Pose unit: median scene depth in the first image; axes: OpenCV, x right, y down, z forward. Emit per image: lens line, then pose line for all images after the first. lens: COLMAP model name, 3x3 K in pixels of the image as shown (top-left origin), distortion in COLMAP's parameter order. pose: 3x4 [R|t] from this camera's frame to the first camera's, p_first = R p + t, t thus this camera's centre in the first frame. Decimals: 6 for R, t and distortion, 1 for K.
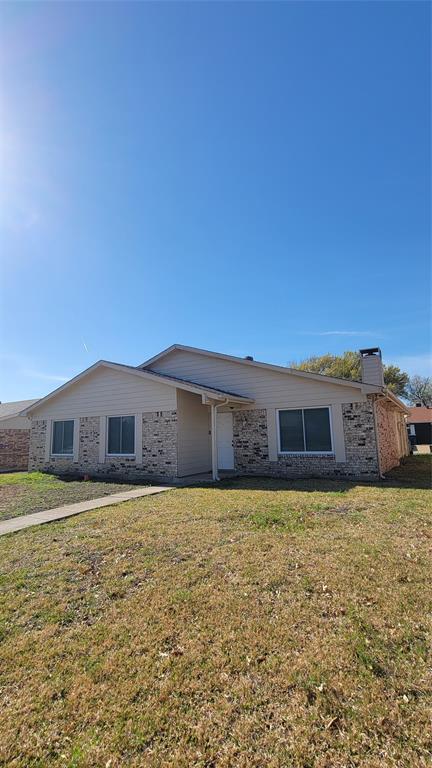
lens RADIAL K [[357.6, 0, 215.4], [0, 357.6, 381.6], [0, 0, 1]] dist [-0.016789, -0.000070]
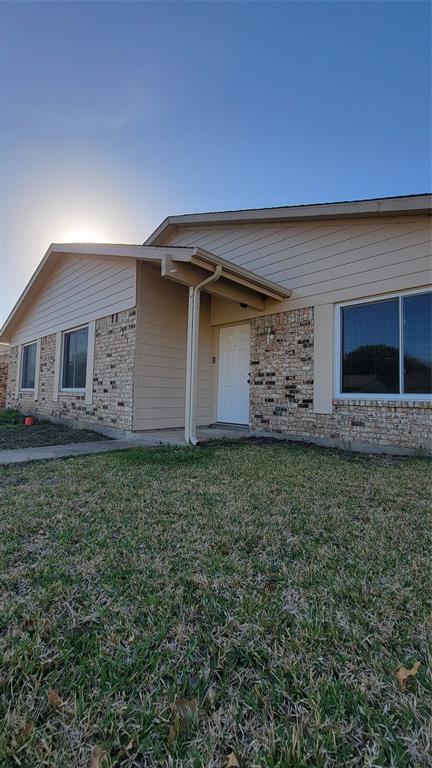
lens RADIAL K [[313.3, 0, 213.4], [0, 313.3, 379.9], [0, 0, 1]] dist [0.001377, 0.000040]
pose [[0.973801, 0.038001, -0.224206, 0.108179], [-0.014672, 0.994384, 0.104815, 0.132604], [0.226930, -0.098779, 0.968889, 0.546536]]
